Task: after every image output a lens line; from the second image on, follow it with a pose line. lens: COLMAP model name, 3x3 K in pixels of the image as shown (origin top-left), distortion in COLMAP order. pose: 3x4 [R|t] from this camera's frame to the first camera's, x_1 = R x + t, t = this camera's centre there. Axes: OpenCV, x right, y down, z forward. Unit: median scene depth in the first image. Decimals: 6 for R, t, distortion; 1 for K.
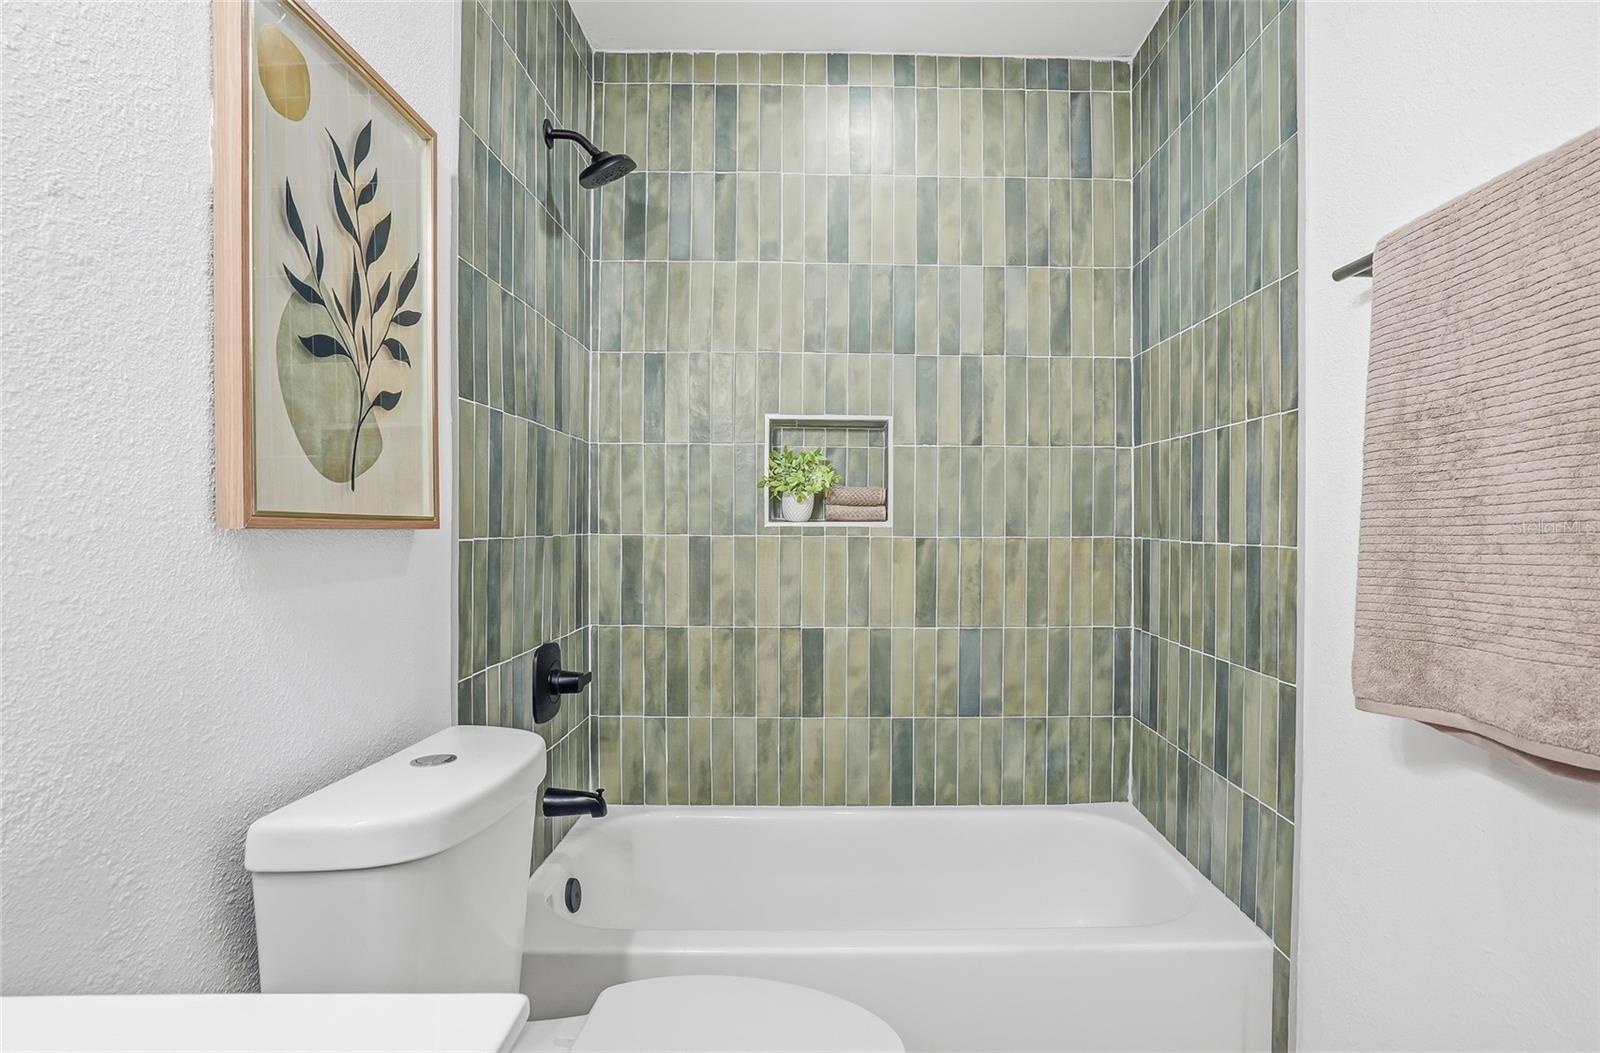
lens RADIAL K [[801.2, 0, 803.9], [0, 801.2, 521.5], [0, 0, 1]] dist [-0.040547, 0.000628]
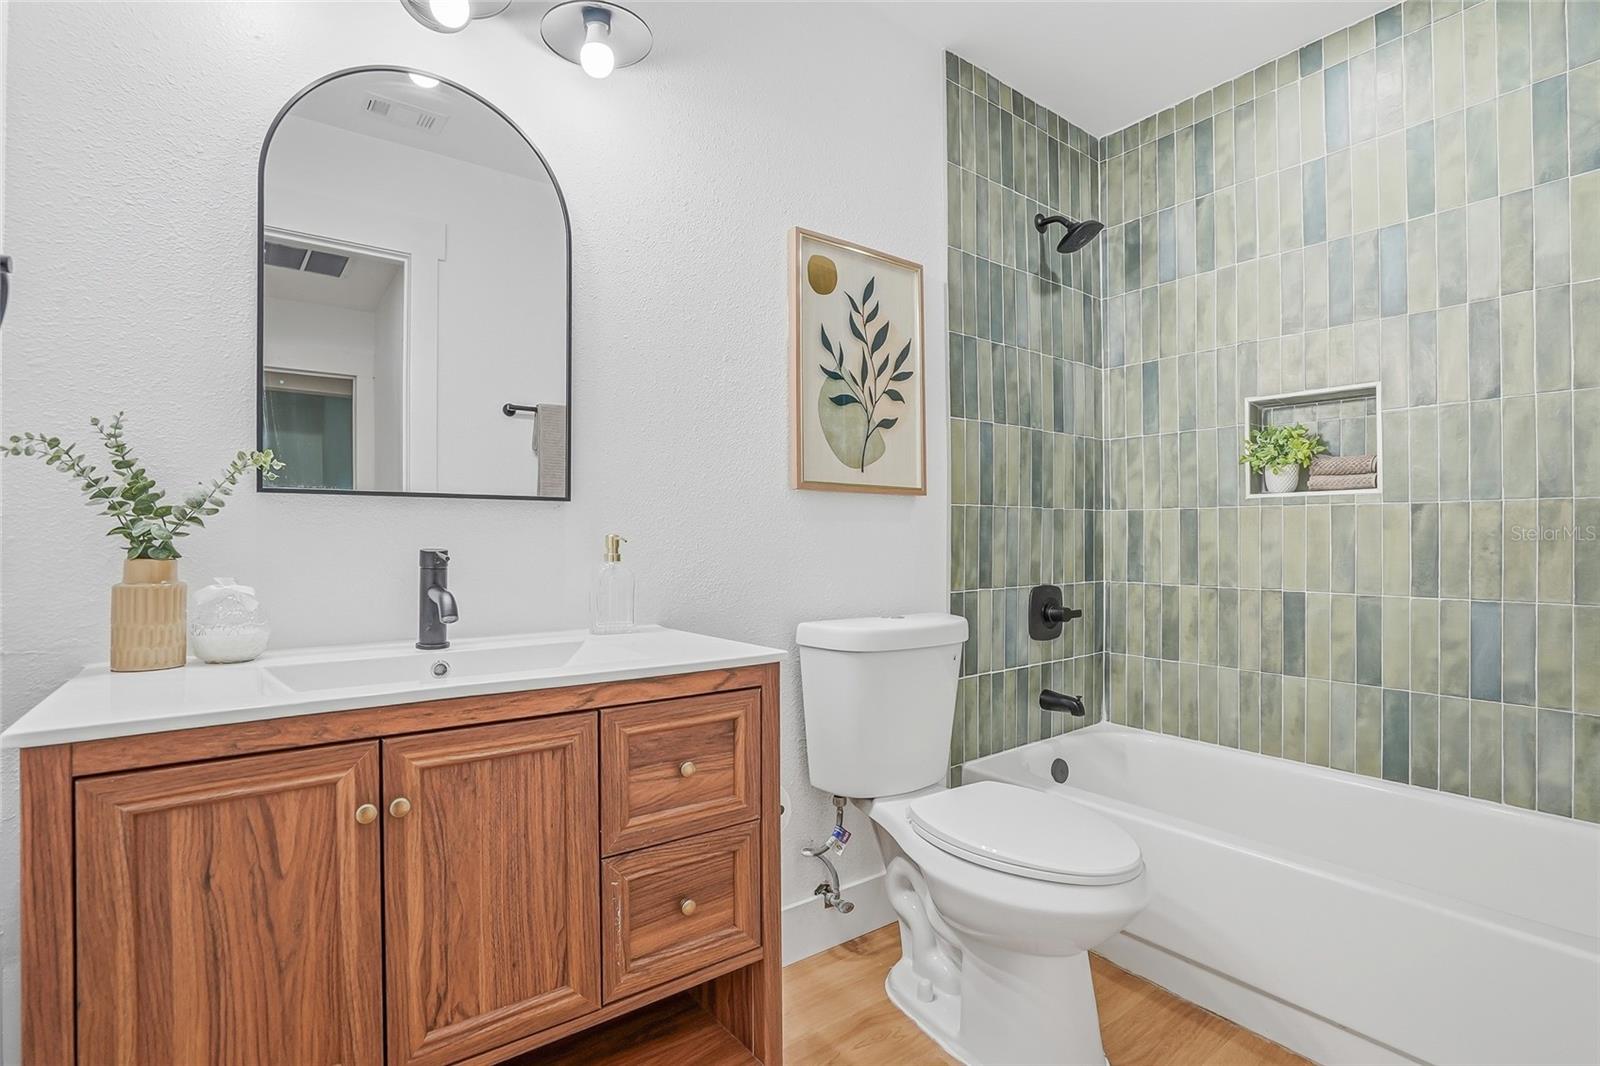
lens RADIAL K [[758.9, 0, 815.9], [0, 758.9, 520.6], [0, 0, 1]] dist [-0.056171, 0.029645]
pose [[0.607922, -0.021211, -0.793713, 0.413157], [0.001254, 0.999668, -0.025754, 0.063186], [0.793995, 0.014661, 0.607747, -0.106193]]
